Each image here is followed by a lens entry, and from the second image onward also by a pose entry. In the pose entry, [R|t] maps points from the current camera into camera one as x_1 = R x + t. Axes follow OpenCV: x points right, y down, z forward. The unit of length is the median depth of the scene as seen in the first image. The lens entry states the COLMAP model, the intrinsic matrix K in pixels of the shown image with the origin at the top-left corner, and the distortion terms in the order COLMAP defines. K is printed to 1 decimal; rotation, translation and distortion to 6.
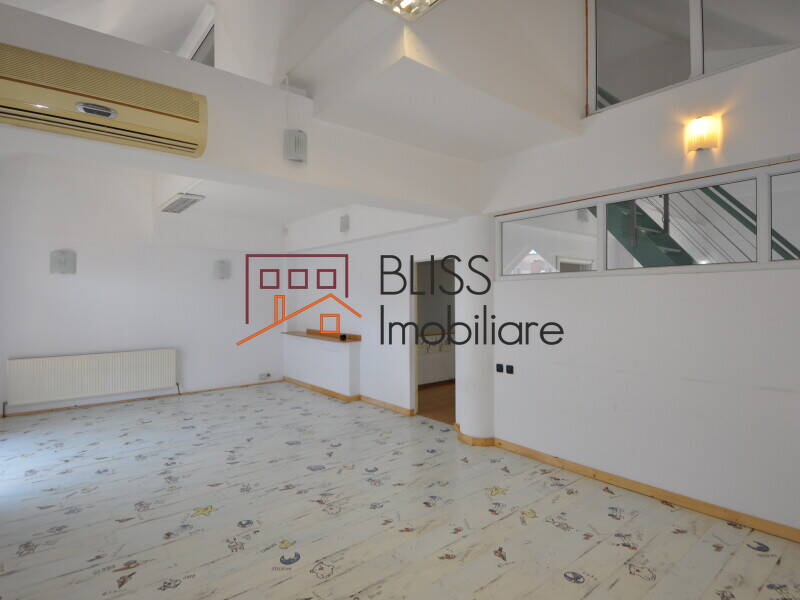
lens RADIAL K [[442.1, 0, 399.5], [0, 442.1, 295.3], [0, 0, 1]] dist [-0.038474, 0.000181]
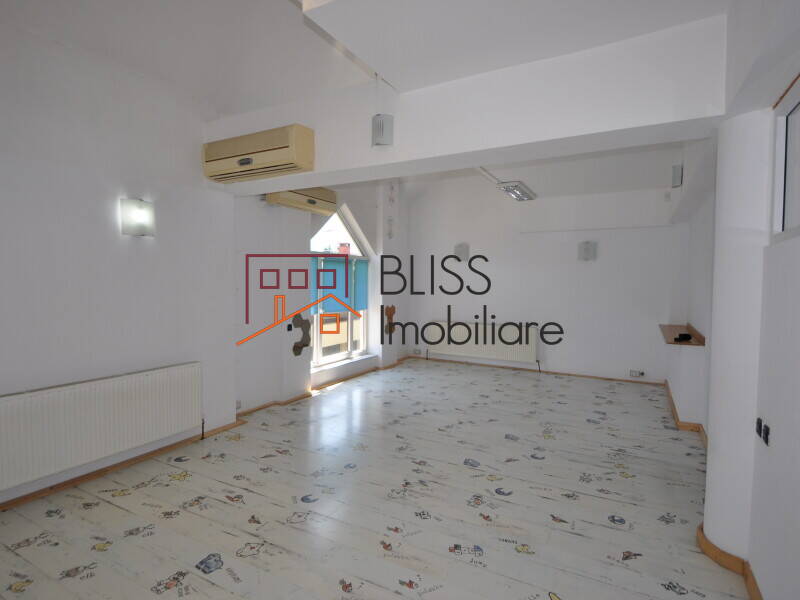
lens RADIAL K [[402.1, 0, 400.4], [0, 402.1, 300.4], [0, 0, 1]] dist [0.000276, -0.001063]
pose [[0.409998, 0.070623, -0.909348, 0.521984], [-0.021434, 0.997468, 0.067803, -0.033942], [0.911835, -0.008308, 0.410474, 0.451340]]
